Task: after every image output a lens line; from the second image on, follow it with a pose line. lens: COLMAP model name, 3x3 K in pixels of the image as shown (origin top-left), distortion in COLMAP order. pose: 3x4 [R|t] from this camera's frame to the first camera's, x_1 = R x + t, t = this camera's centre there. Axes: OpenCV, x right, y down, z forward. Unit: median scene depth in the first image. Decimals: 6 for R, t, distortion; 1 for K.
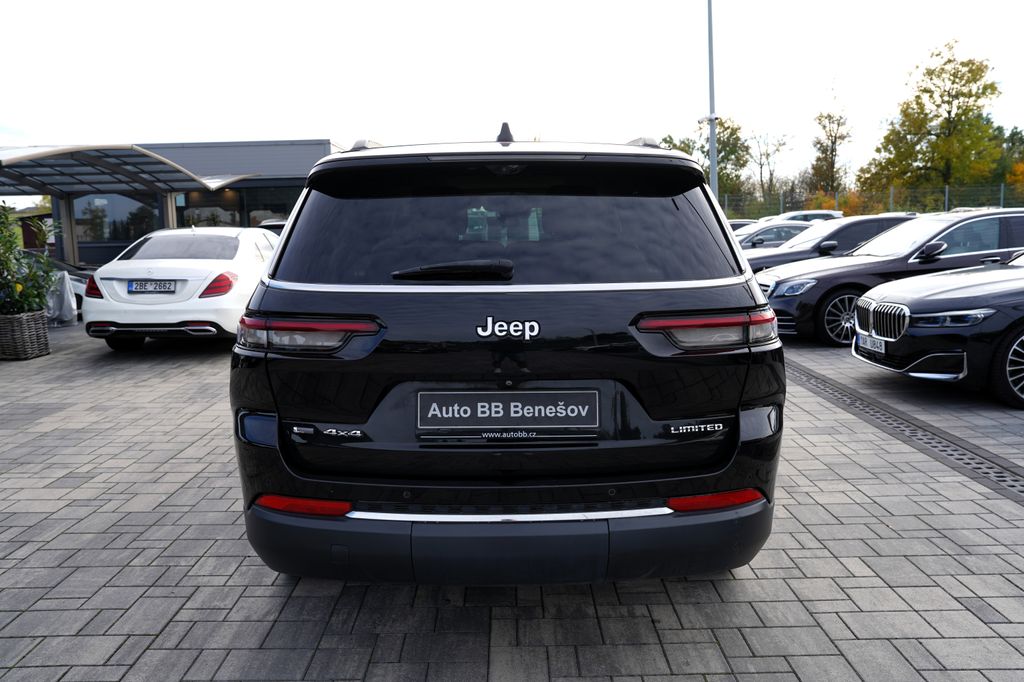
lens RADIAL K [[806.5, 0, 510.9], [0, 806.5, 342.0], [0, 0, 1]] dist [-0.034399, 0.000527]
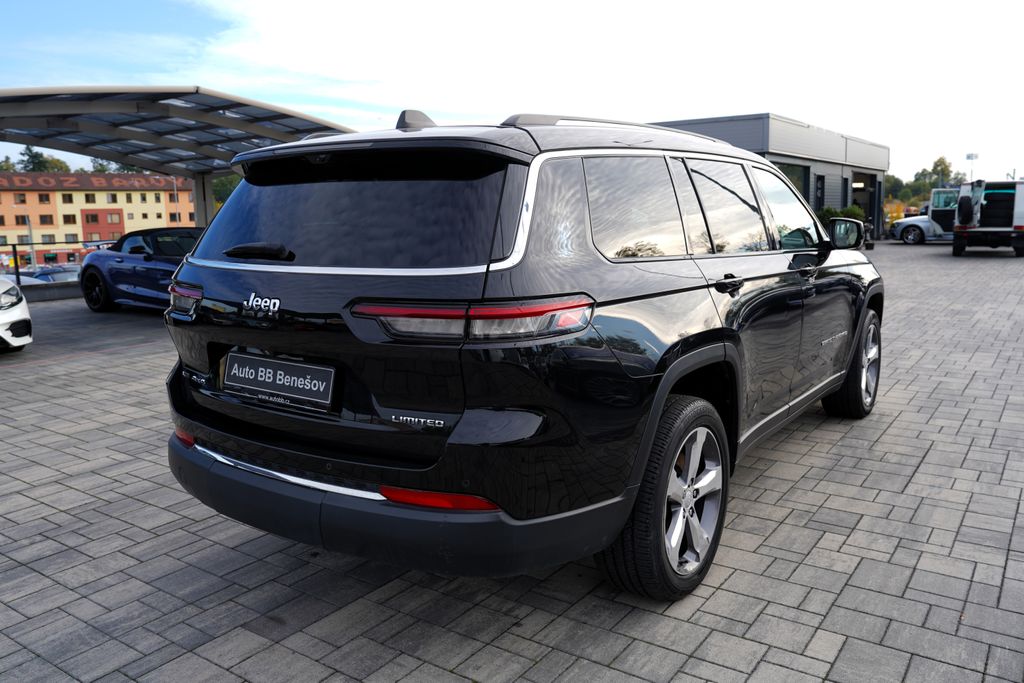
lens RADIAL K [[806.0, 0, 510.8], [0, 806.0, 337.4], [0, 0, 1]] dist [-0.048236, 0.018996]
pose [[0.819111, 0.094325, -0.565827, 0.877223], [-0.078845, 0.995539, 0.051820, -0.052737], [0.568190, 0.002166, 0.822894, 0.269287]]
